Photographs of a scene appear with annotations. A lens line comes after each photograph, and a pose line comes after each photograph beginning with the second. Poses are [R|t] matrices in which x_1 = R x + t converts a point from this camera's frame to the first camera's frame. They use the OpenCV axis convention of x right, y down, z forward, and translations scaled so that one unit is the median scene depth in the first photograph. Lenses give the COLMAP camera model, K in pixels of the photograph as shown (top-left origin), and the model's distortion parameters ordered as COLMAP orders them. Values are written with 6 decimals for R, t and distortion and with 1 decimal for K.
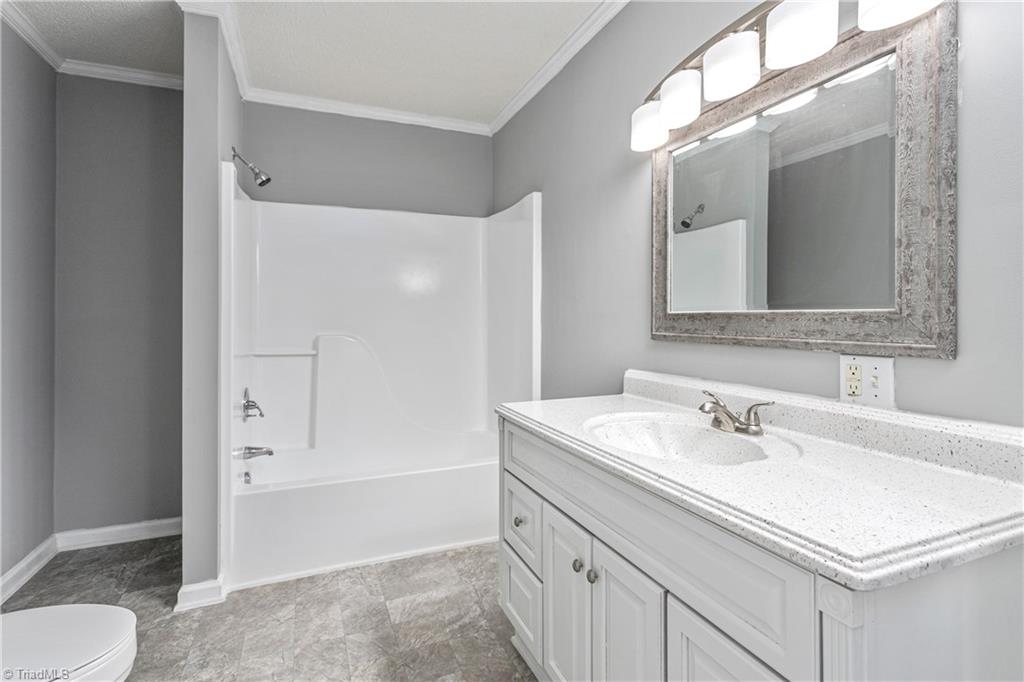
lens RADIAL K [[494.7, 0, 510.6], [0, 494.7, 315.0], [0, 0, 1]] dist [-0.007137, 0.001987]
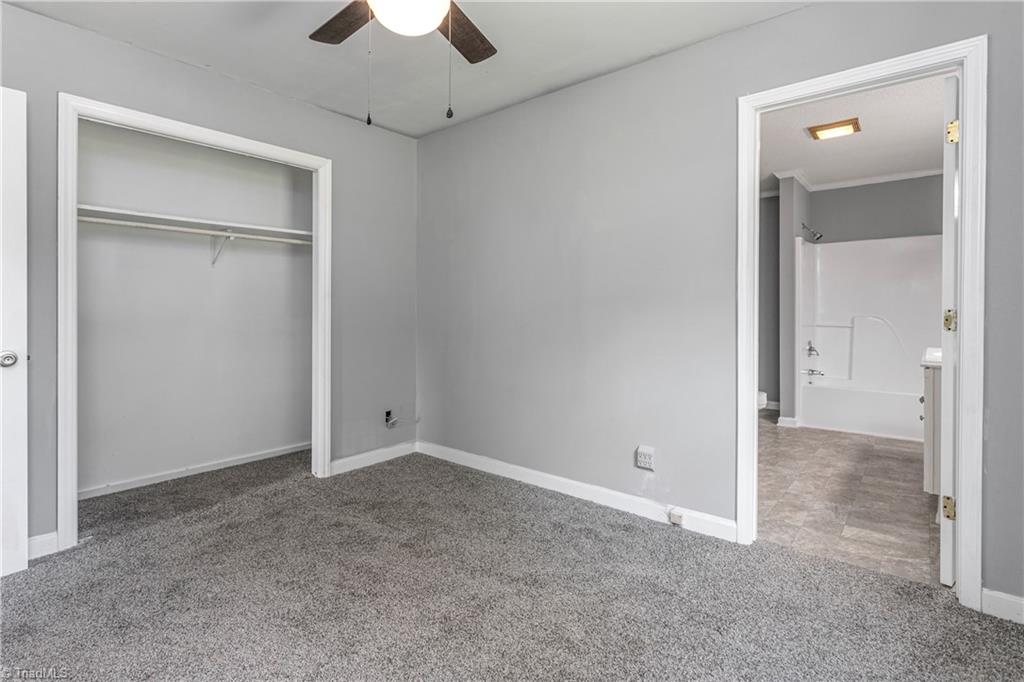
lens RADIAL K [[494.7, 0, 491.8], [0, 494.7, 306.9], [0, 0, 1]] dist [-0.007137, 0.001987]
pose [[0.445923, 0.002401, -0.895068, 0.699412], [0.011139, 0.999904, 0.008231, -0.022611], [0.895002, -0.013641, 0.445854, -1.076581]]
